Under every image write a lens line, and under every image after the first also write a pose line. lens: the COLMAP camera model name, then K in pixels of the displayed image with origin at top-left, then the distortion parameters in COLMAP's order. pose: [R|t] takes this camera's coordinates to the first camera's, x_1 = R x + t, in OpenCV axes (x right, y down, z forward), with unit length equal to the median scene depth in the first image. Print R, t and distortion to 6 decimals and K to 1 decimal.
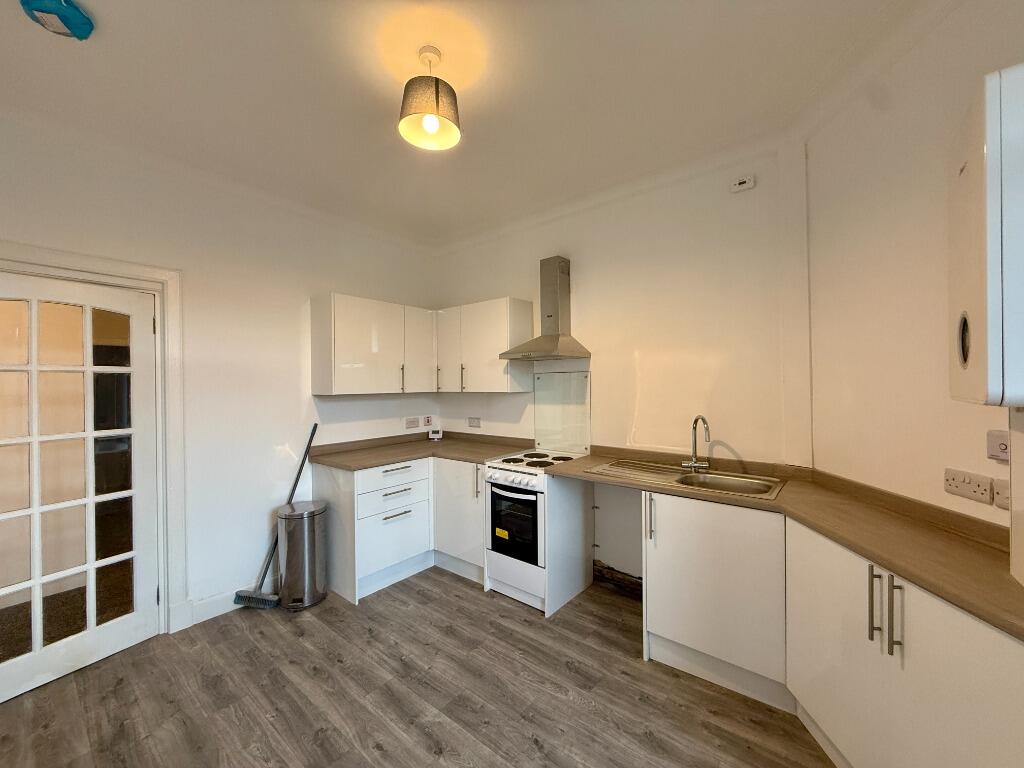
lens RADIAL K [[407.6, 0, 512.6], [0, 407.6, 392.7], [0, 0, 1]] dist [-0.019251, 0.000215]
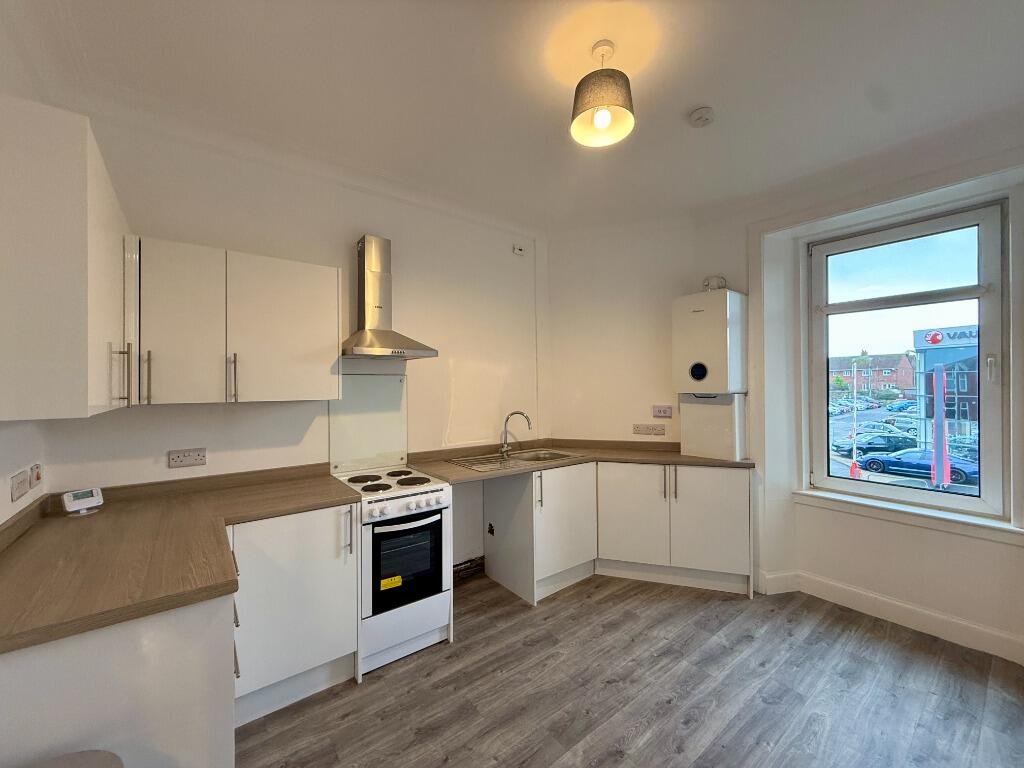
lens RADIAL K [[411.1, 0, 512.0], [0, 411.1, 384.0], [0, 0, 1]] dist [0.007868, -0.000635]
pose [[0.220504, 0.008720, 0.975347, -0.839411], [0.022419, 0.999651, -0.014005, -0.016452], [-0.975128, 0.024955, 0.220231, 0.671956]]
